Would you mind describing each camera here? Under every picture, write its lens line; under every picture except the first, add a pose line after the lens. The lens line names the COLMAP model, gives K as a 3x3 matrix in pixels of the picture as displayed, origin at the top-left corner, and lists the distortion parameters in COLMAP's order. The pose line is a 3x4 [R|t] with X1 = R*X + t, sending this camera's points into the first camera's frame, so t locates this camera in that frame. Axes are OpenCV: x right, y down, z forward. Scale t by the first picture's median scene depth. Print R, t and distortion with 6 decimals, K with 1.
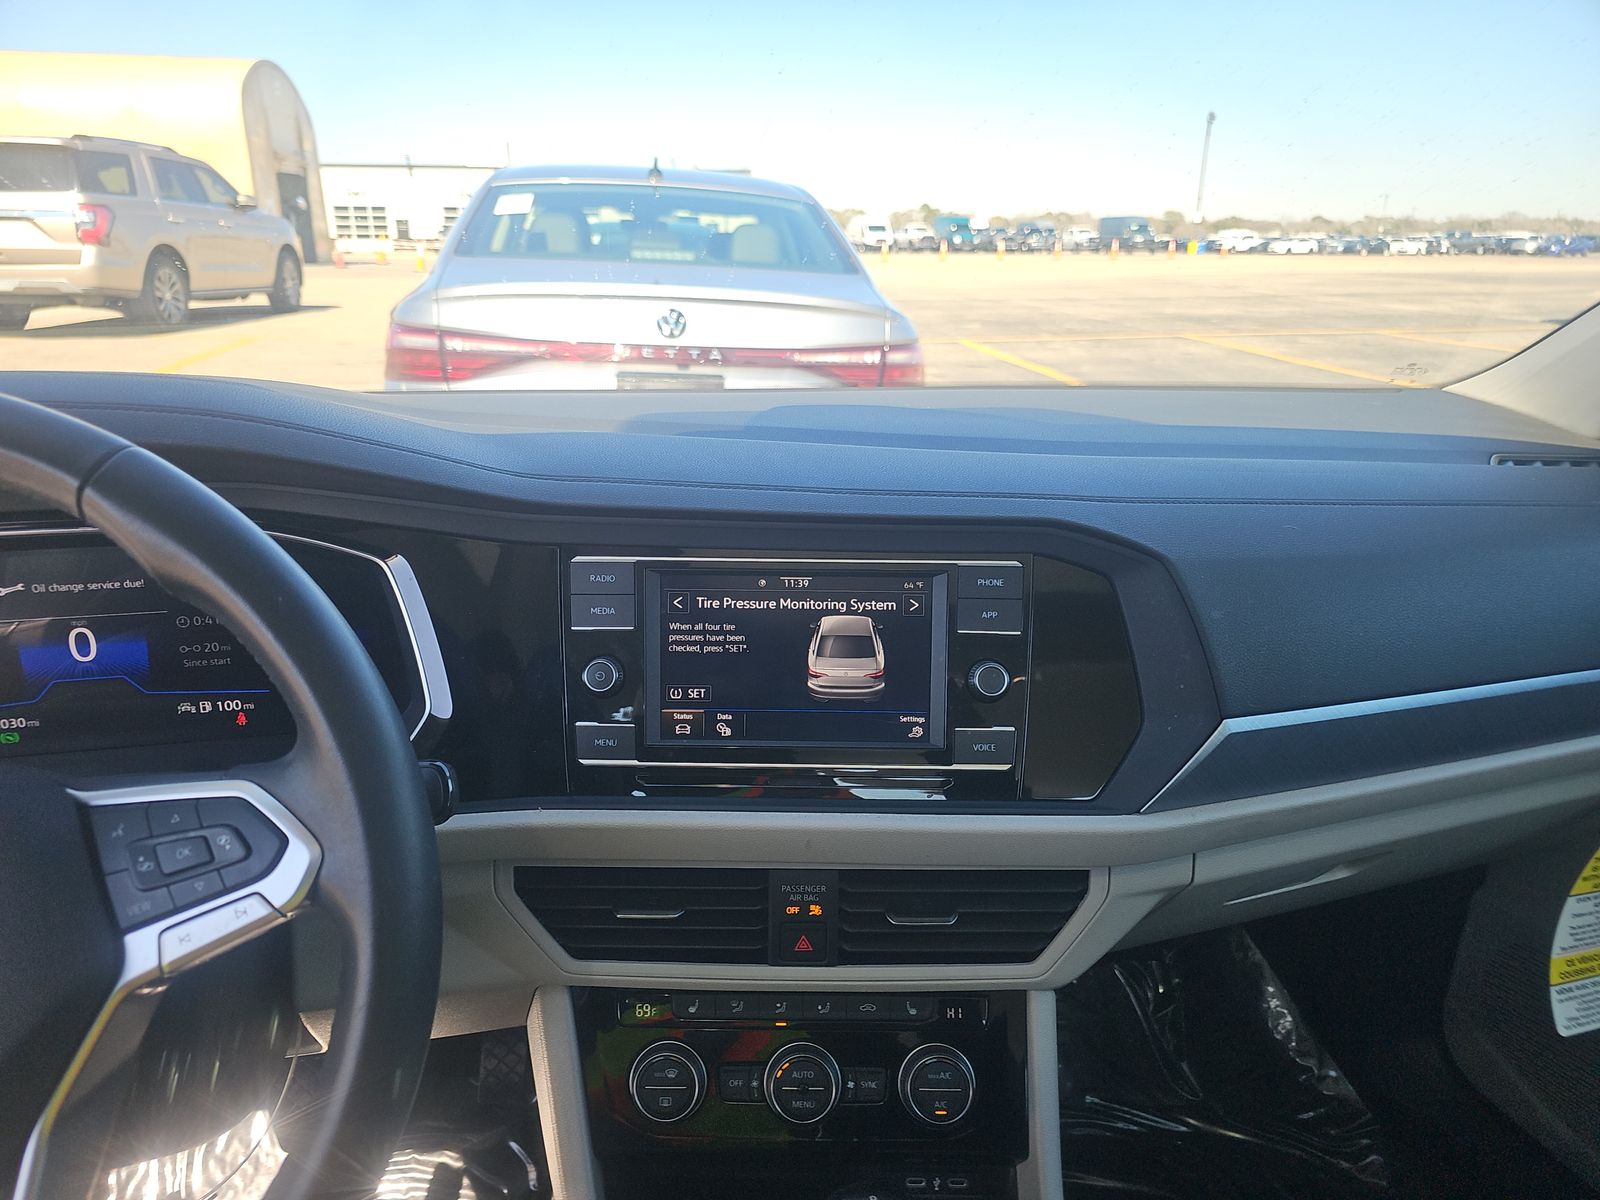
lens RADIAL K [[1032.6, 0, 796.8], [0, 1032.6, 610.3], [0, 0, 1]] dist [0.000147, 0.003426]
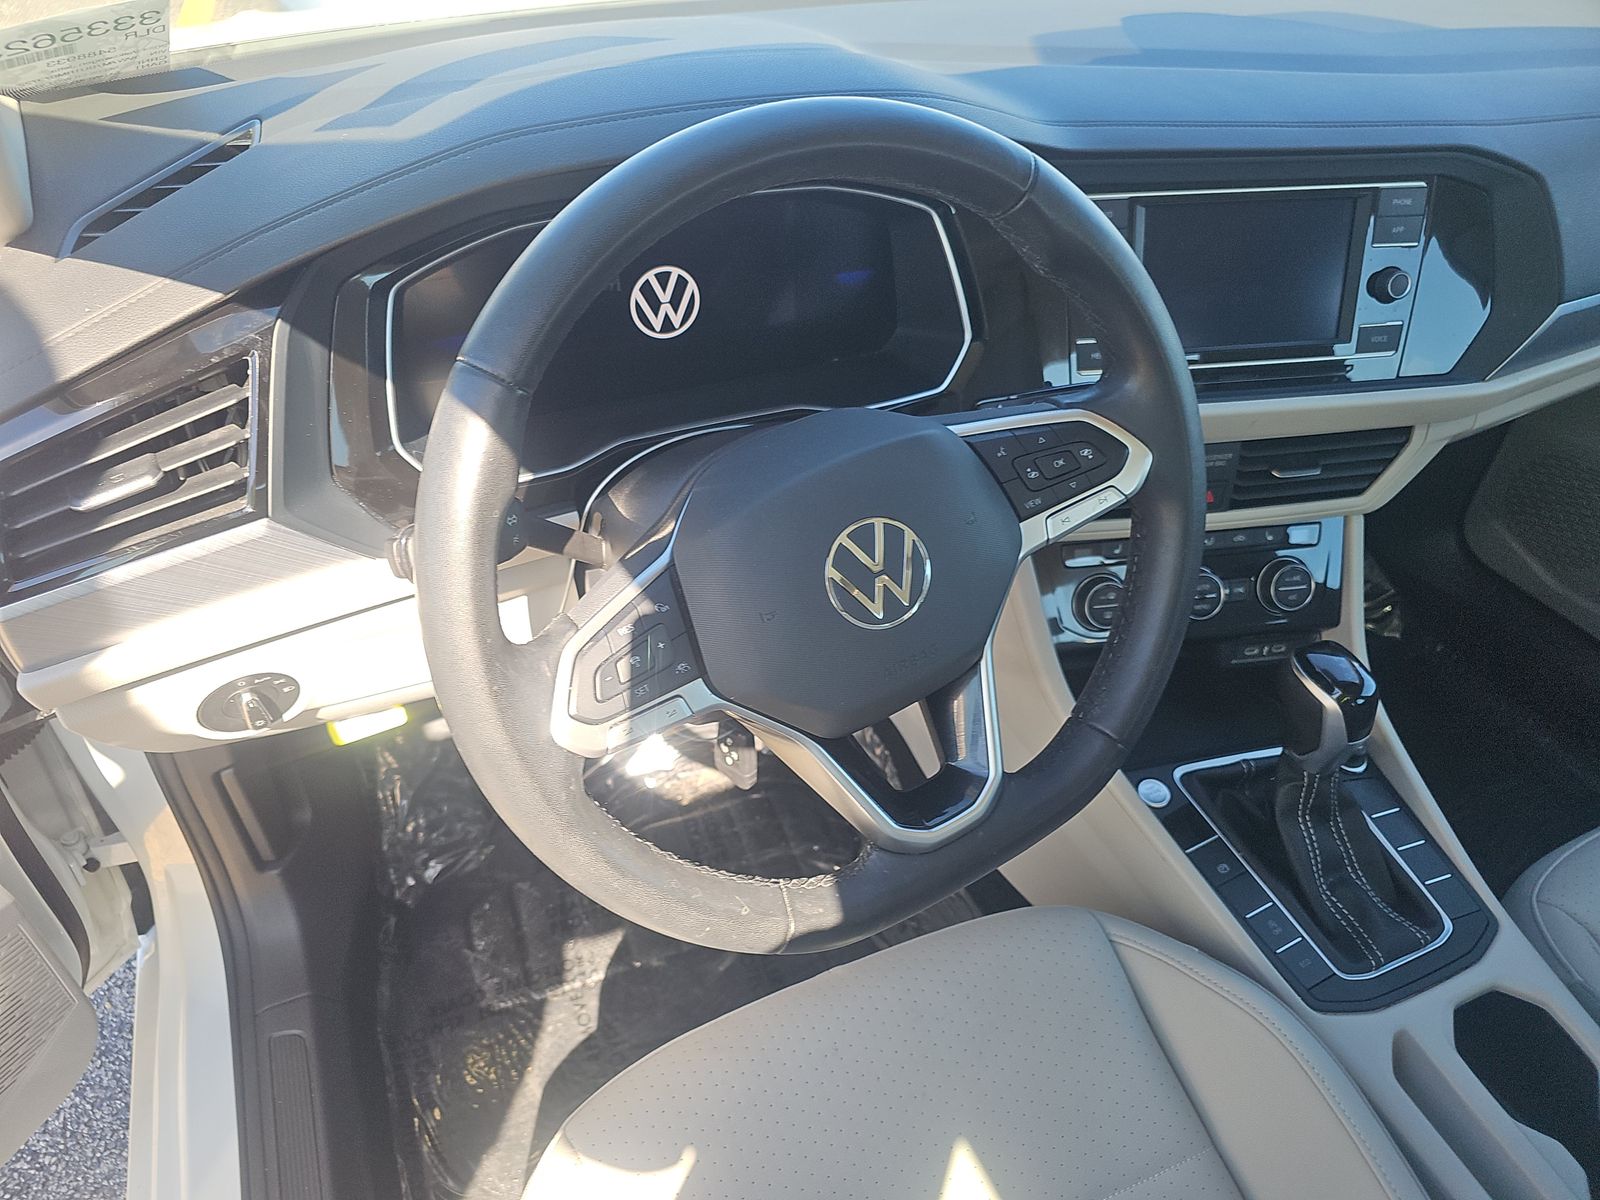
lens RADIAL K [[1032.6, 0, 800.2], [0, 1032.6, 598.4], [0, 0, 1]] dist [0.000147, 0.003426]
pose [[0.987089, -0.098981, 0.125926, -0.722520], [0.042798, 0.920605, 0.388142, -0.100233], [-0.154346, -0.377741, 0.912956, -0.192087]]
